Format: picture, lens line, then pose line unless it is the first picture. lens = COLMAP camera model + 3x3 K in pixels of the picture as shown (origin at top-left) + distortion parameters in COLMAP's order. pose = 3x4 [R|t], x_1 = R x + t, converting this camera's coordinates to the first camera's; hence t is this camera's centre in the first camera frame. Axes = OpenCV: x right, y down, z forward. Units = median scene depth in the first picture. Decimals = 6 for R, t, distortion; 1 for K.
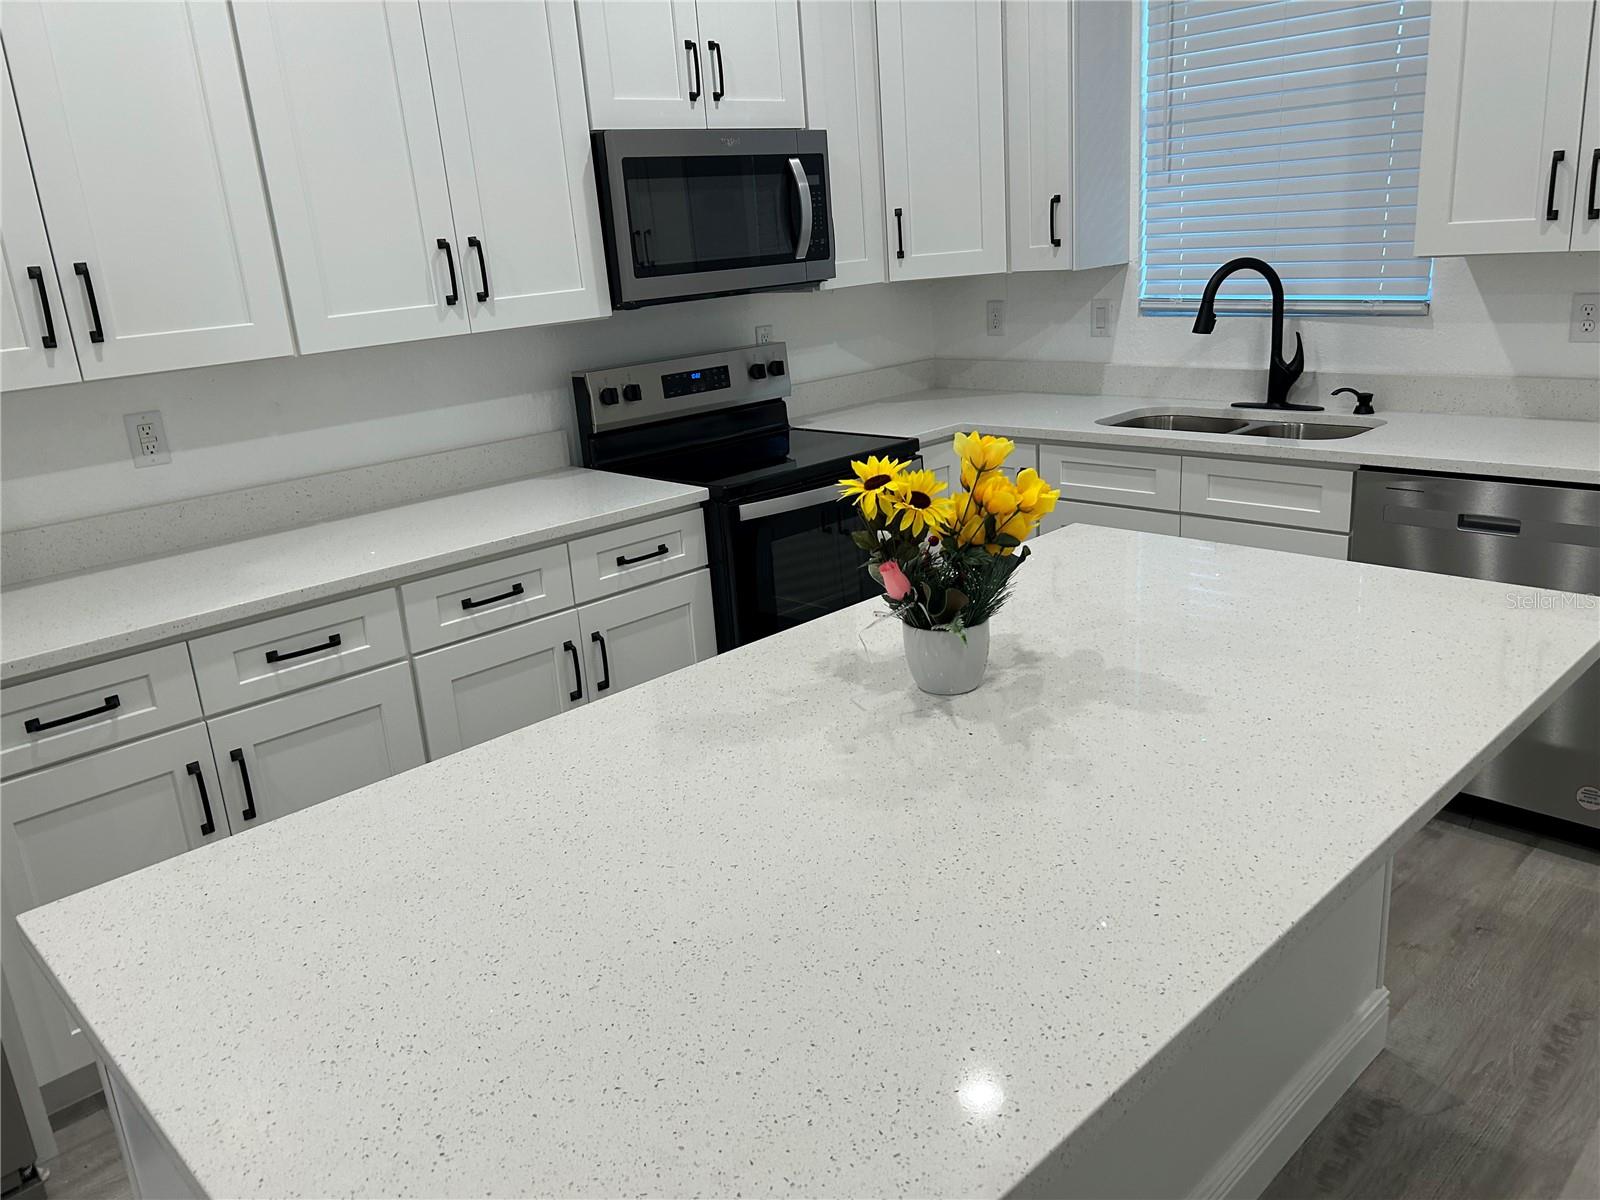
lens RADIAL K [[1210.0, 0, 793.4], [0, 1210.0, 591.0], [0, 0, 1]] dist [0.043033, -0.050368]
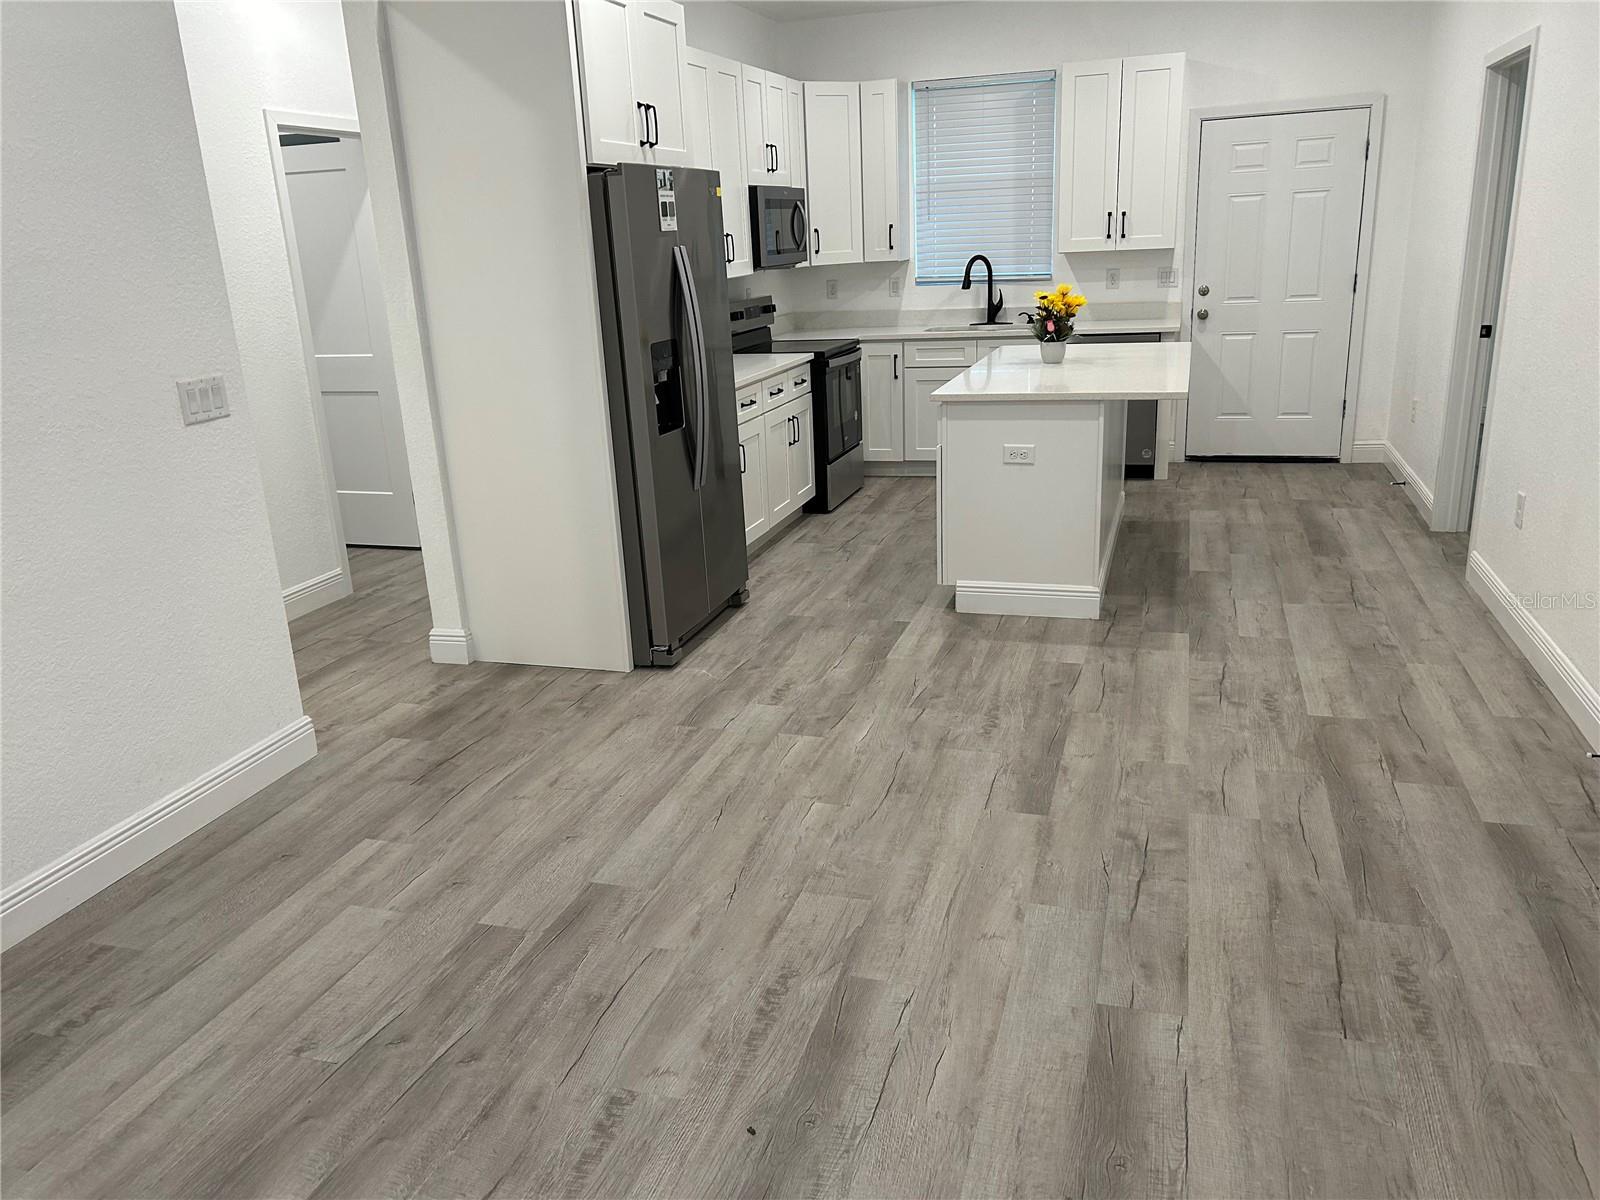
lens RADIAL K [[1210.0, 0, 799.1], [0, 1210.0, 607.9], [0, 0, 1]] dist [0.043033, -0.050368]
pose [[0.877265, -0.114492, 0.466152, -1.018674], [0.124264, 0.992200, 0.009839, 0.301701], [-0.463643, 0.049295, 0.884650, -0.776028]]
